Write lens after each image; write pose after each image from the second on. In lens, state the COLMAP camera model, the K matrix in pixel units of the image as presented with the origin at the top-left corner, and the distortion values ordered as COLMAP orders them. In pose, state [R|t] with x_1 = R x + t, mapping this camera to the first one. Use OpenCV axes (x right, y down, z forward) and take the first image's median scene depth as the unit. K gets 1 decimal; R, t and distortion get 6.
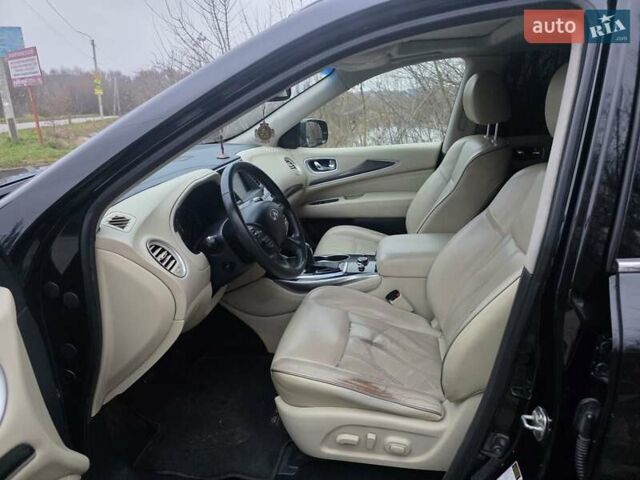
lens RADIAL K [[430.5, 0, 324.3], [0, 430.5, 242.3], [0, 0, 1]] dist [0.054175, -0.047593]
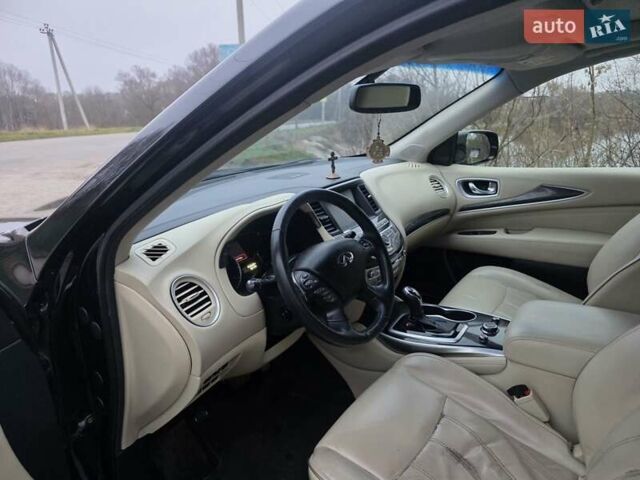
lens RADIAL K [[430.5, 0, 324.8], [0, 430.5, 248.3], [0, 0, 1]] dist [0.054175, -0.047593]
pose [[0.896429, 0.131564, -0.423209, 0.100216], [-0.130004, 0.990974, 0.032698, -0.059087], [0.423691, 0.025708, 0.905442, 0.154892]]
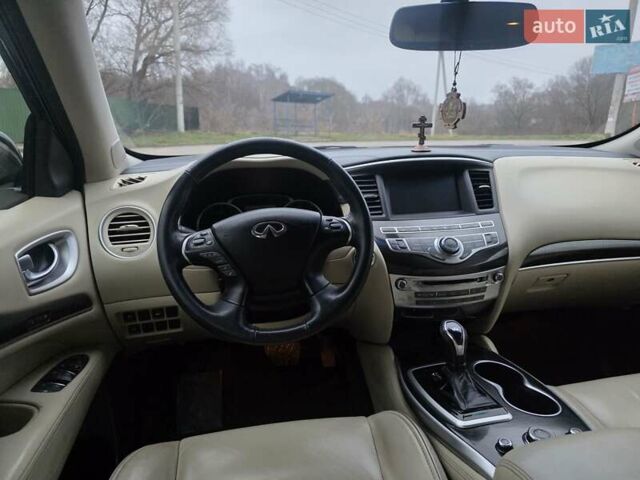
lens RADIAL K [[430.5, 0, 328.8], [0, 430.5, 244.1], [0, 0, 1]] dist [0.054175, -0.047593]
pose [[0.338529, 0.275611, -0.899687, 0.251781], [-0.311209, 0.935128, 0.169368, -0.096670], [0.888002, 0.222654, 0.402341, 0.473382]]
